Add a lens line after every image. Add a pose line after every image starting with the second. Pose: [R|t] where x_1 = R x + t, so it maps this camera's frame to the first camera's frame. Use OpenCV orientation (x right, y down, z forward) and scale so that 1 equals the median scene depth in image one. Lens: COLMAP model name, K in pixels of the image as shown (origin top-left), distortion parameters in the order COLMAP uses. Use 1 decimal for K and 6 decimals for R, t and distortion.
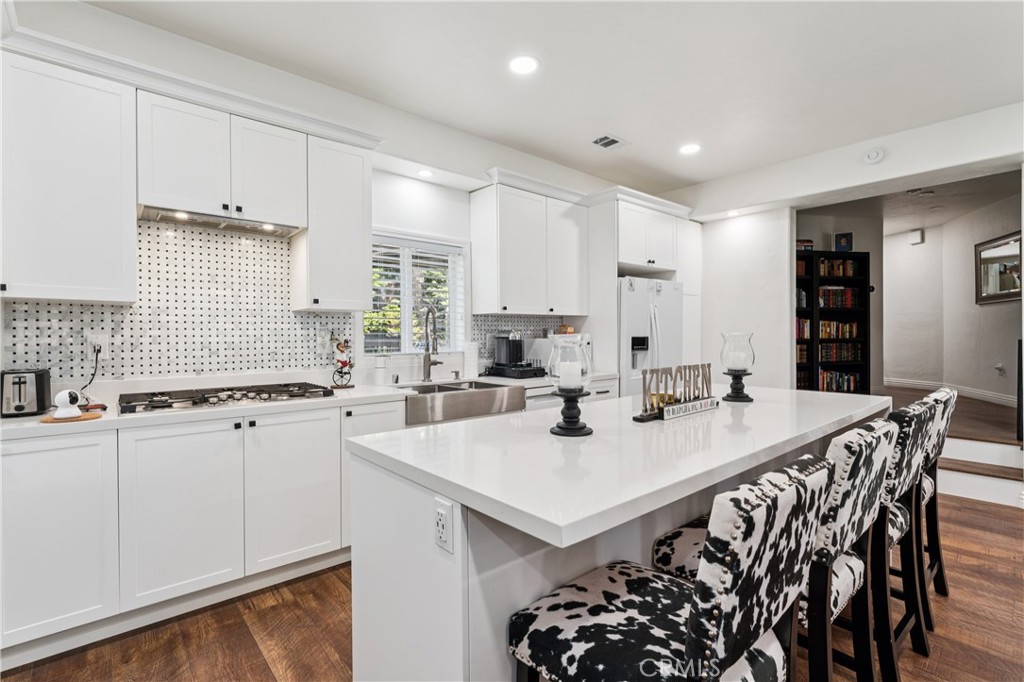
lens RADIAL K [[482.1, 0, 512.2], [0, 482.1, 335.1], [0, 0, 1]] dist [0.000987, 0.000150]
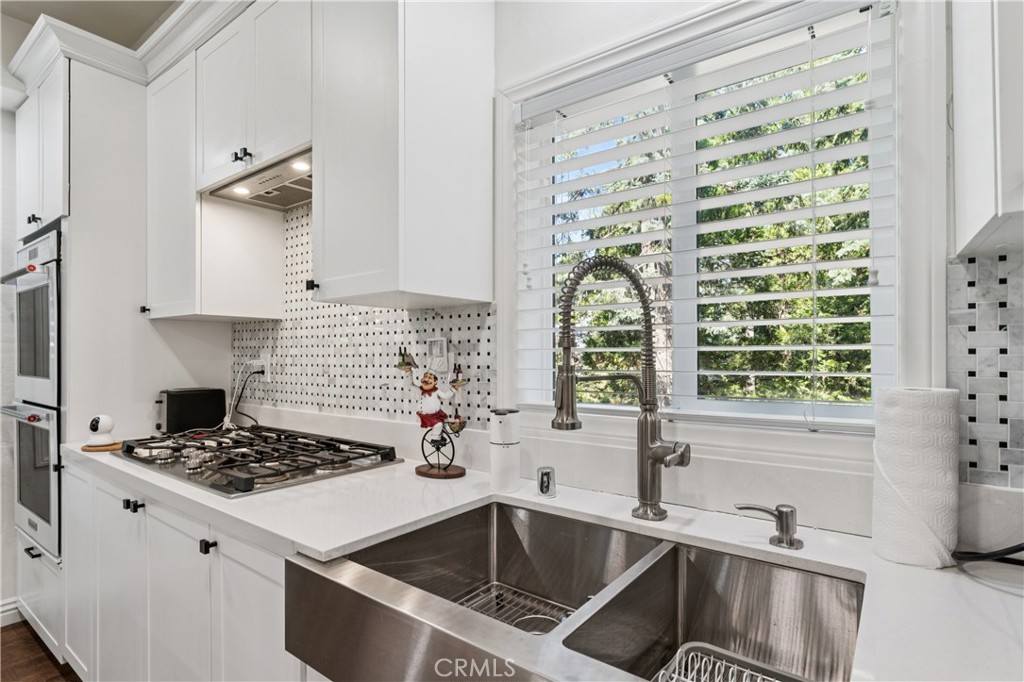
lens RADIAL K [[513.6, 0, 509.7], [0, 513.6, 348.9], [0, 0, 1]] dist [0.000972, -0.000021]
pose [[0.199442, -0.012092, -0.979835, 0.108630], [-0.000182, 0.999923, -0.012377, 0.000635], [0.979910, 0.002647, 0.199424, 0.853369]]
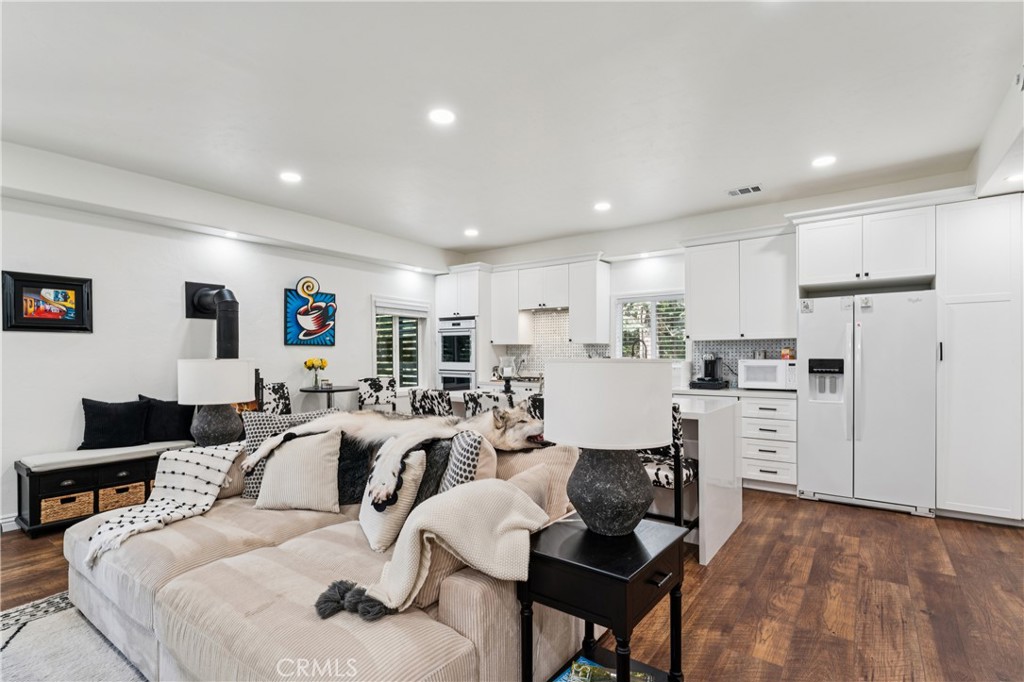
lens RADIAL K [[482.1, 0, 517.2], [0, 482.1, 350.1], [0, 0, 1]] dist [0.000987, 0.000150]
pose [[0.224870, -0.010163, -0.974336, 1.278368], [-0.004903, 0.999921, -0.011561, 0.000176], [0.974376, 0.007377, 0.224802, 0.224359]]
